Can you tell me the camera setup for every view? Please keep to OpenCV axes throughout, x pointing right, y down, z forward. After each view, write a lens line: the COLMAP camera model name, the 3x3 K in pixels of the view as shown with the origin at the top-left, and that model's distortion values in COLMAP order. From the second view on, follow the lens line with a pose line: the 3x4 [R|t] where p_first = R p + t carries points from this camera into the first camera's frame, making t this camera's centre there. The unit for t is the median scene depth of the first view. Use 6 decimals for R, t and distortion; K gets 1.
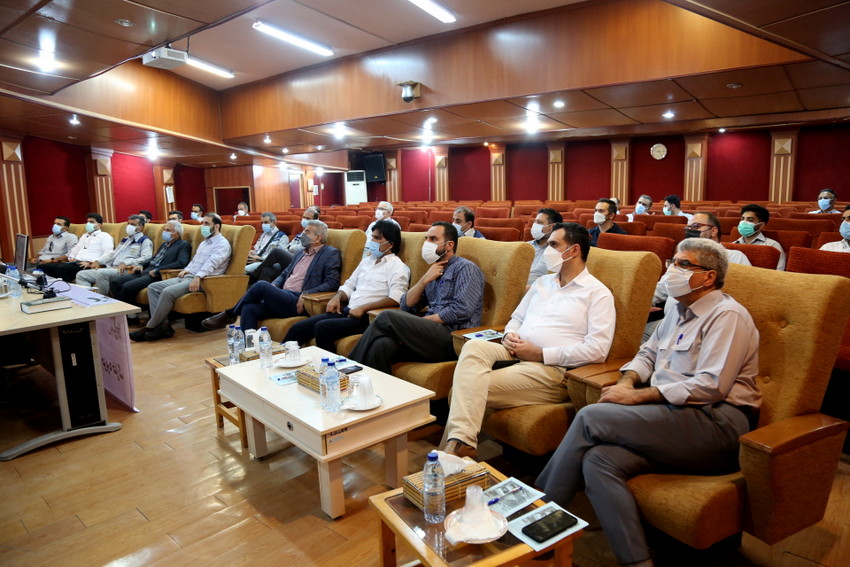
lens RADIAL K [[585.1, 0, 429.3], [0, 585.1, 297.1], [0, 0, 1]] dist [-0.114791, 0.077308]
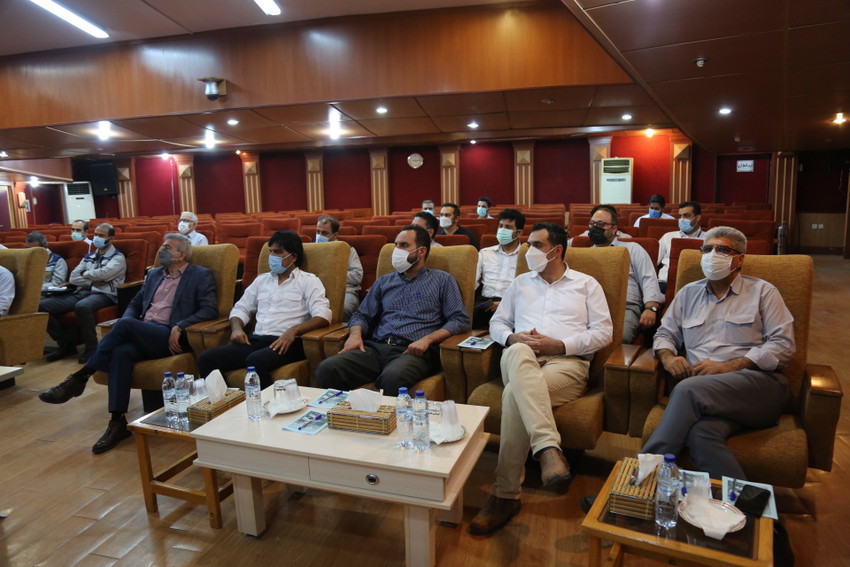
lens RADIAL K [[585.1, 0, 429.3], [0, 585.1, 297.1], [0, 0, 1]] dist [-0.114791, 0.077308]
pose [[0.873606, -0.088436, 0.478530, -0.164173], [0.098115, 0.995164, 0.004795, -0.008109], [-0.476640, 0.042762, 0.878058, 0.075486]]
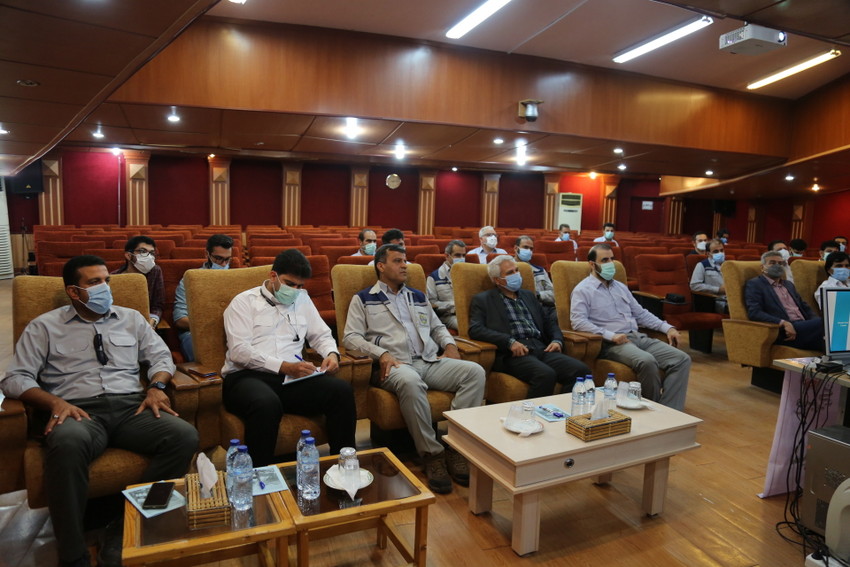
lens RADIAL K [[585.1, 0, 429.3], [0, 585.1, 297.1], [0, 0, 1]] dist [-0.114791, 0.077308]
pose [[0.475458, -0.091988, 0.874916, -0.818089], [0.126355, 0.991347, 0.035564, -0.092889], [-0.870617, 0.093641, 0.482967, 0.599993]]
